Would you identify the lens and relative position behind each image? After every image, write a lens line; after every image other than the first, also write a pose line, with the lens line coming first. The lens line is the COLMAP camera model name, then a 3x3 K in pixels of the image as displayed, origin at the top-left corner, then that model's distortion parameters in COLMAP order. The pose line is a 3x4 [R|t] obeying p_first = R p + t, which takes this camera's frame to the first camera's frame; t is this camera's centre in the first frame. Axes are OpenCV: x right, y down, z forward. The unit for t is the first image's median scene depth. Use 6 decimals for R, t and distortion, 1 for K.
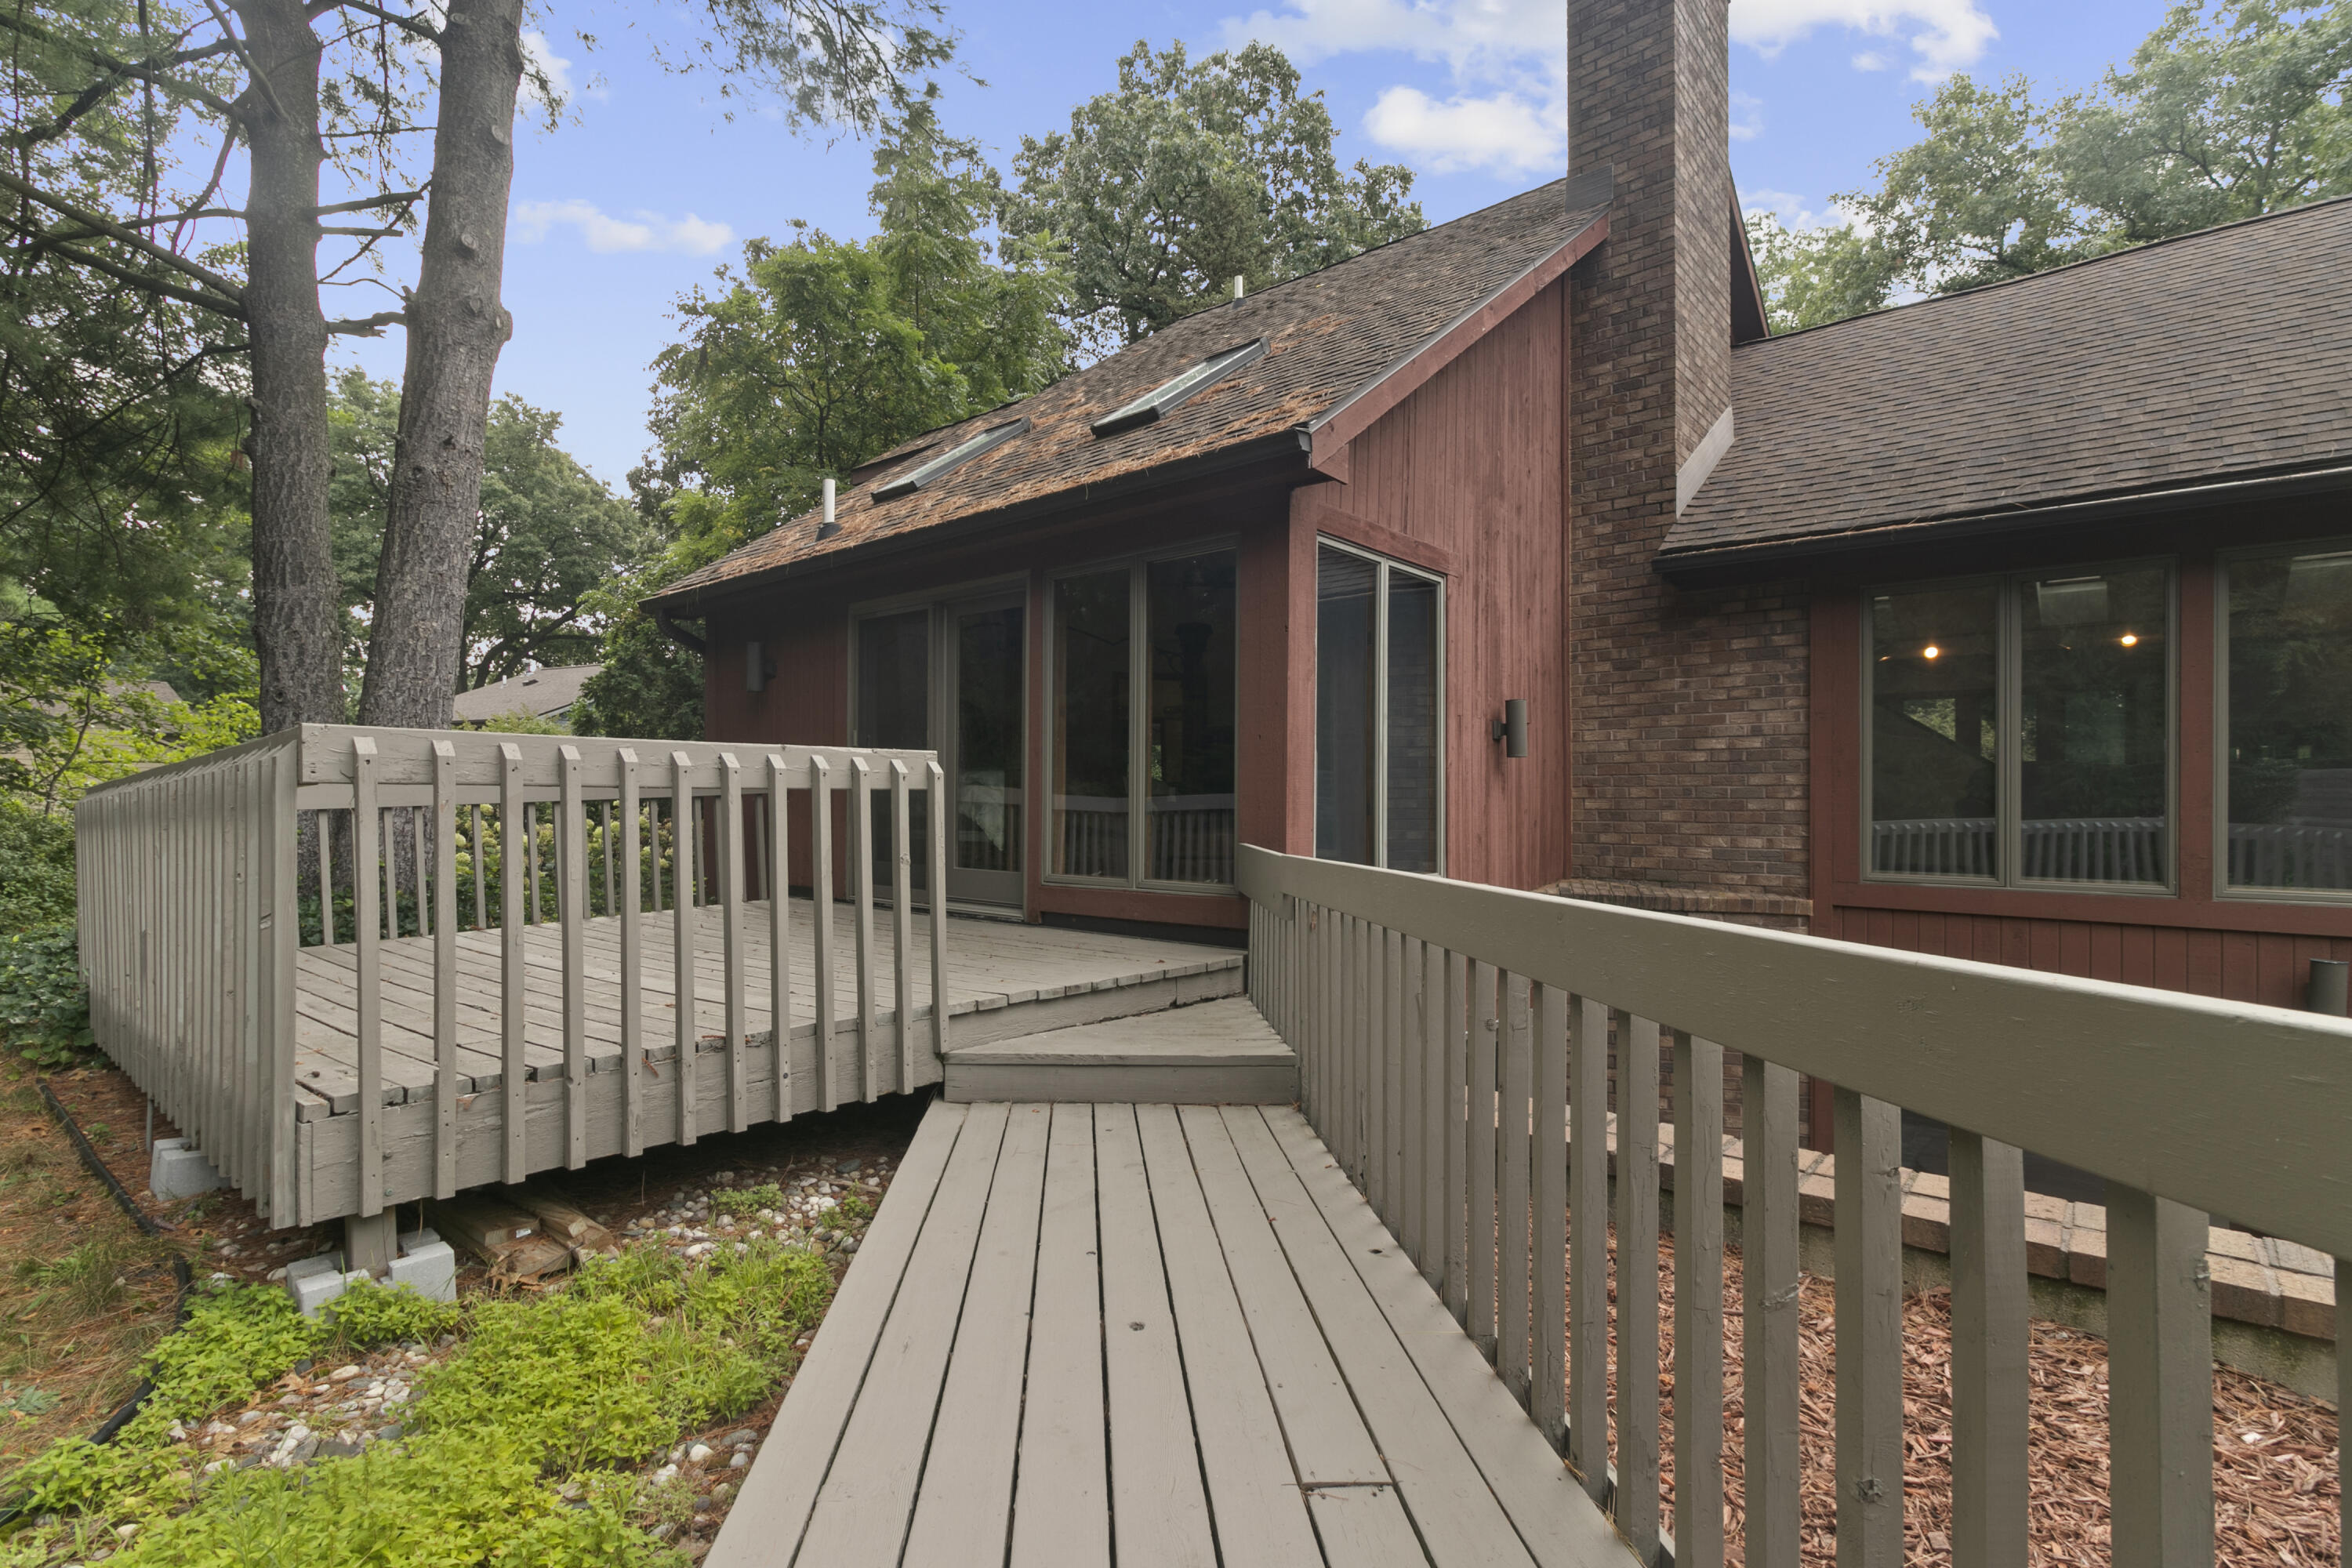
lens RADIAL K [[1117.1, 0, 1127.7], [0, 1117.1, 799.7], [0, 0, 1]] dist [-0.001189, 0.000299]
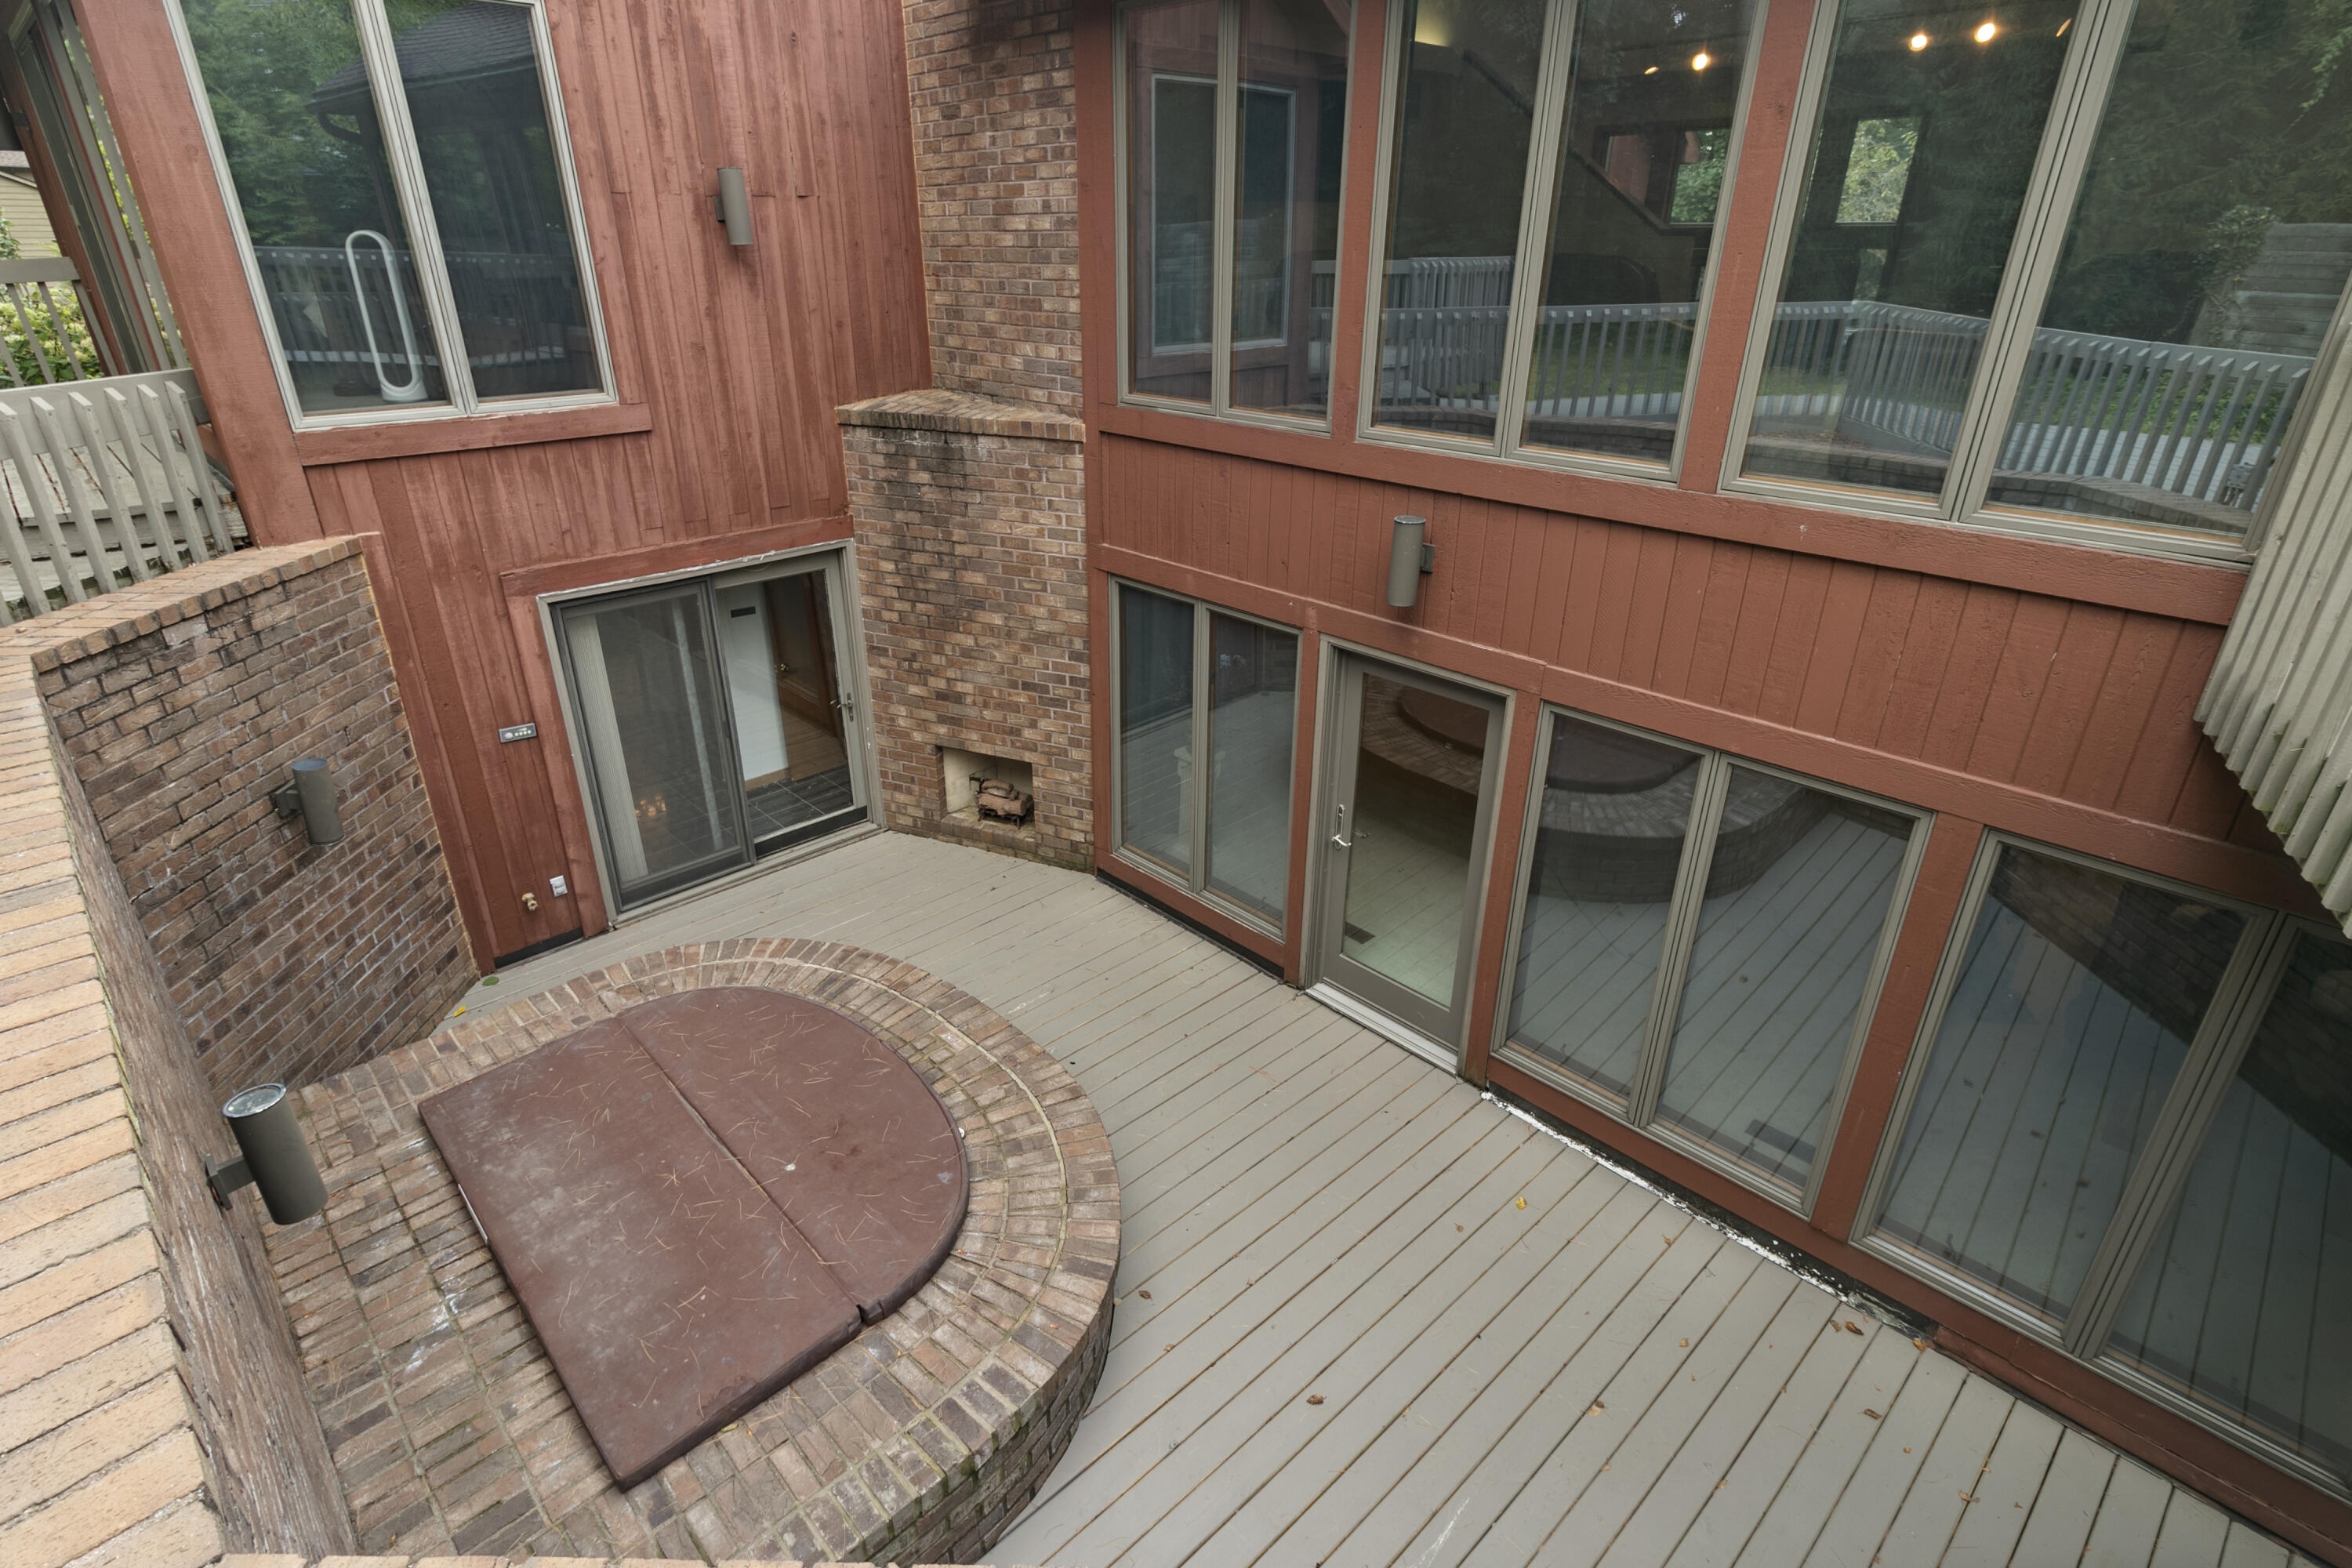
lens RADIAL K [[1165.8, 0, 1150.5], [0, 1165.8, 768.3], [0, 0, 1]] dist [-0.003896, 0.008543]
pose [[0.997043, 0.027331, -0.071827, 0.677371], [0.005091, 0.909082, 0.416585, -0.040898], [0.076682, -0.415719, 0.906255, 0.061987]]
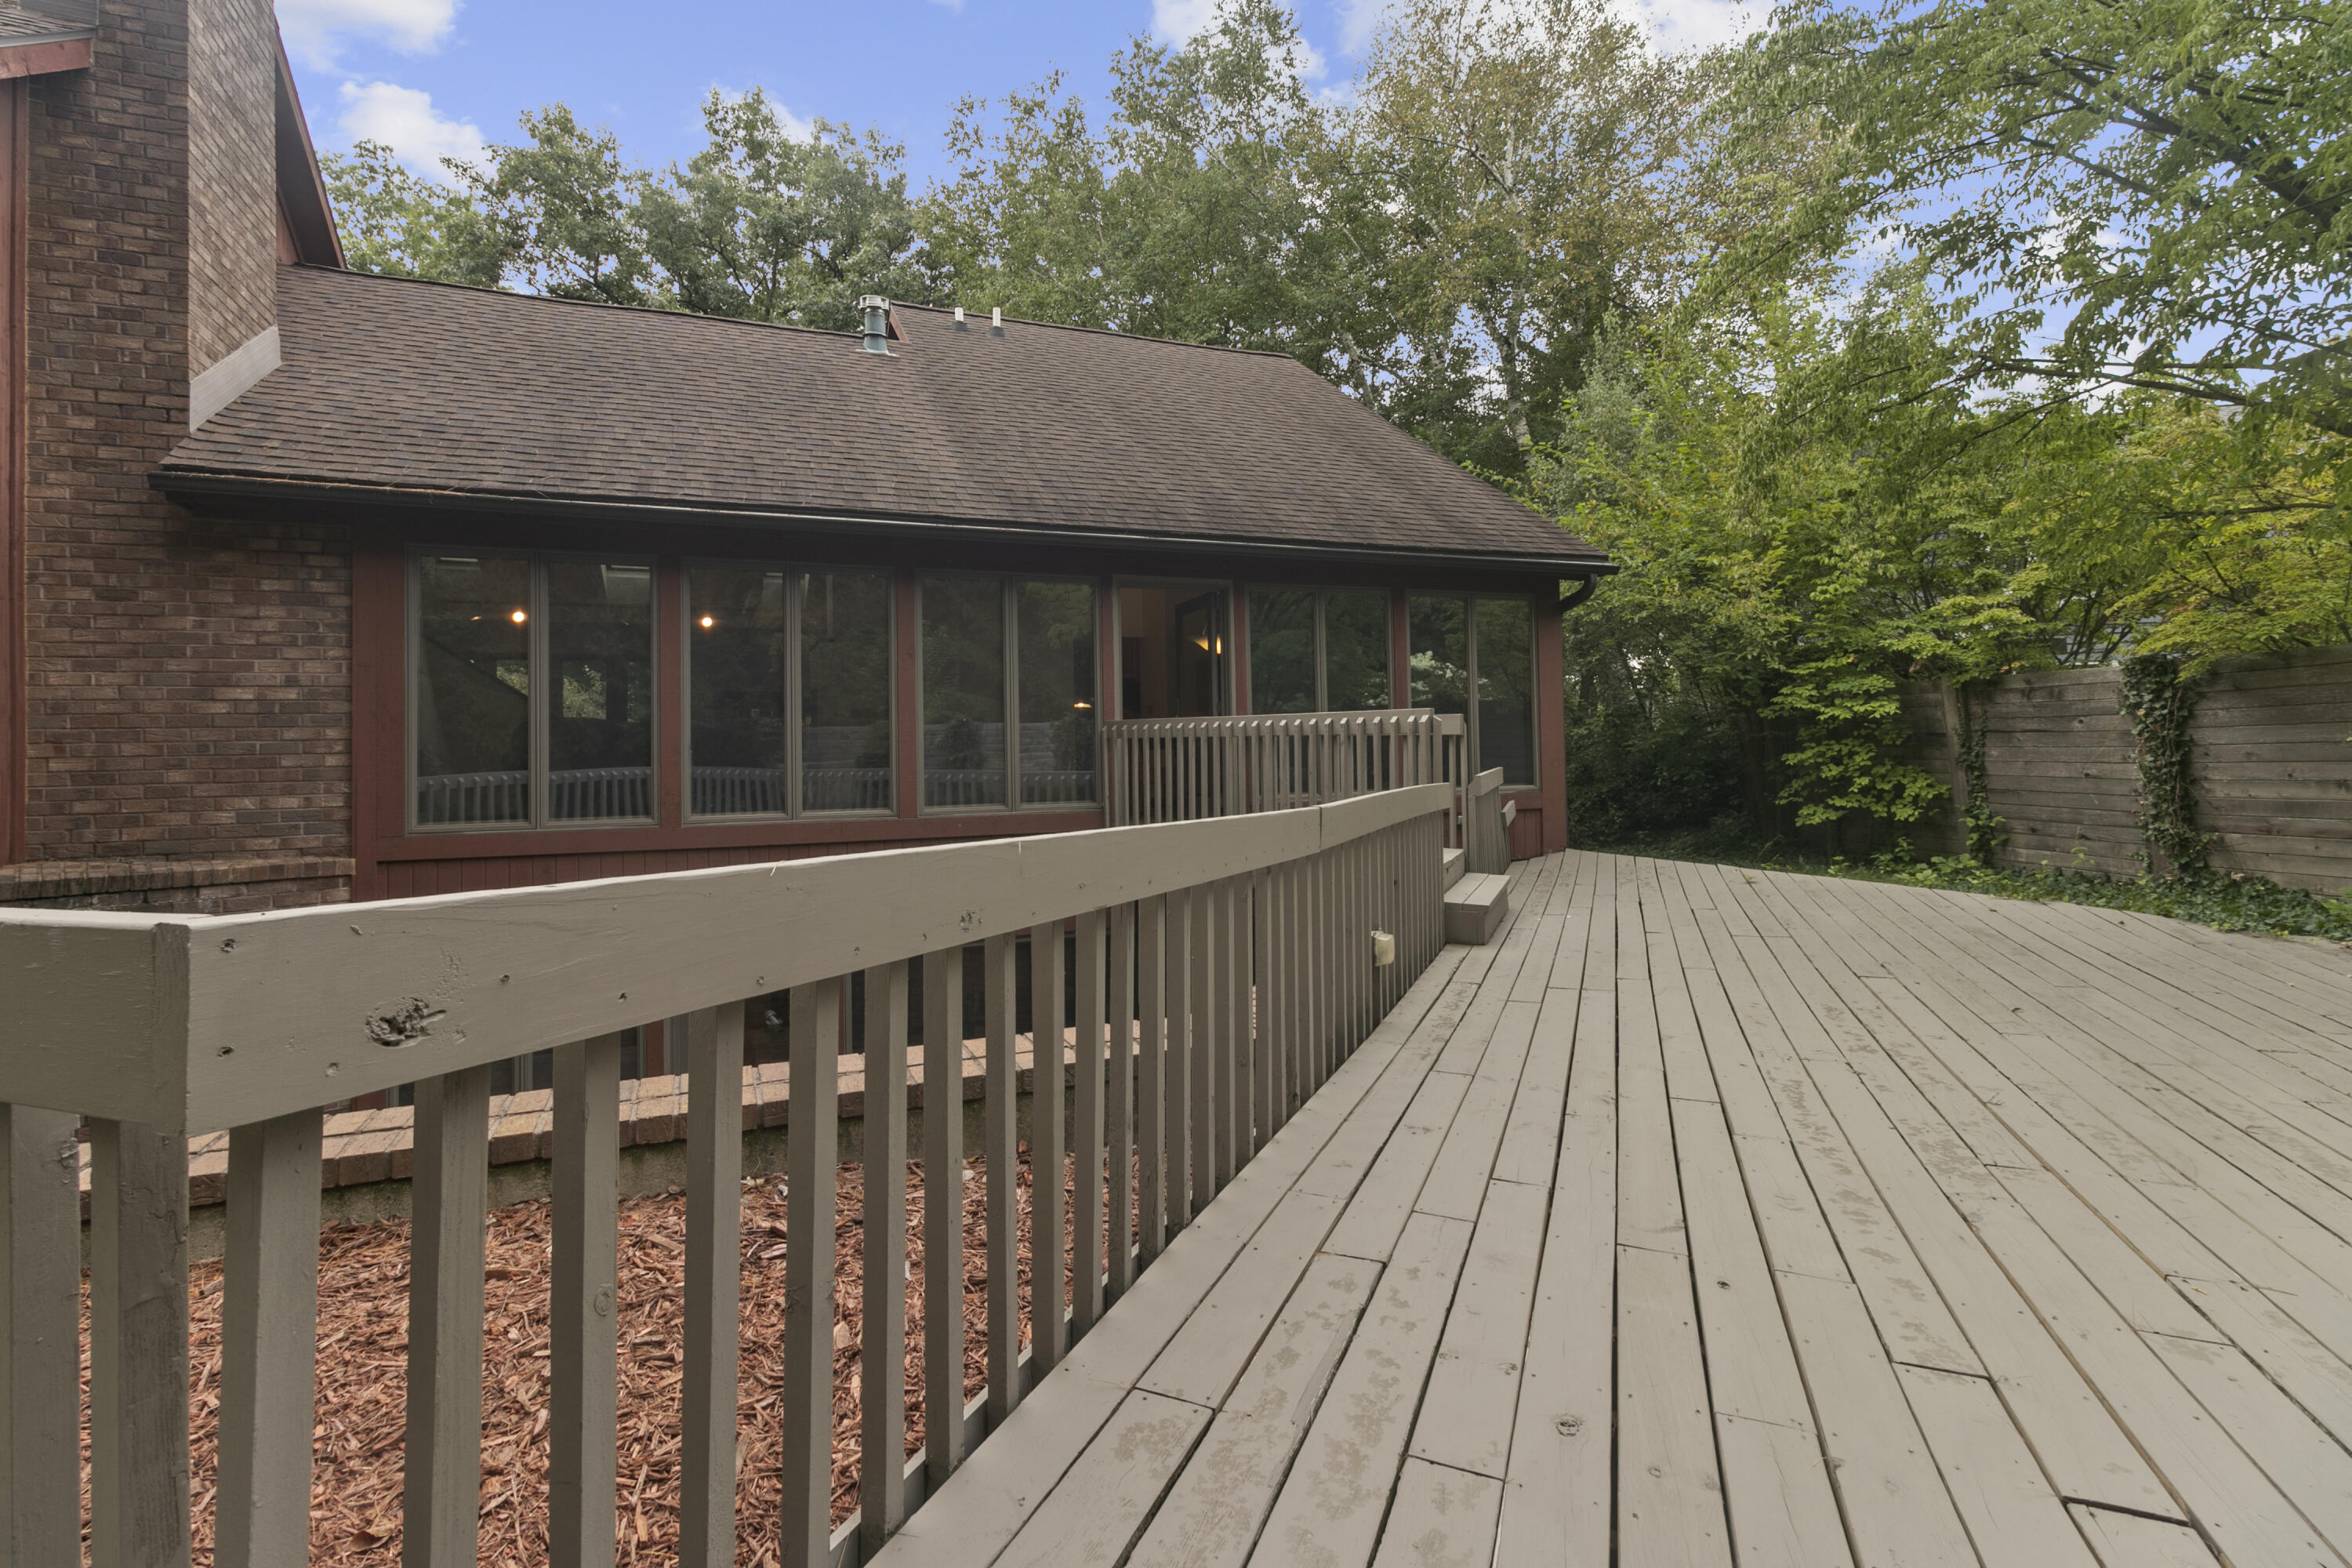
lens RADIAL K [[1096.9, 0, 1179.1], [0, 1096.9, 715.1], [0, 0, 1]] dist [0.001106, -0.000281]
pose [[0.415722, 0.014534, 0.909376, 0.039973], [0.017138, 0.999570, -0.023810, 0.000687], [-0.909330, 0.025483, 0.415294, -0.043718]]
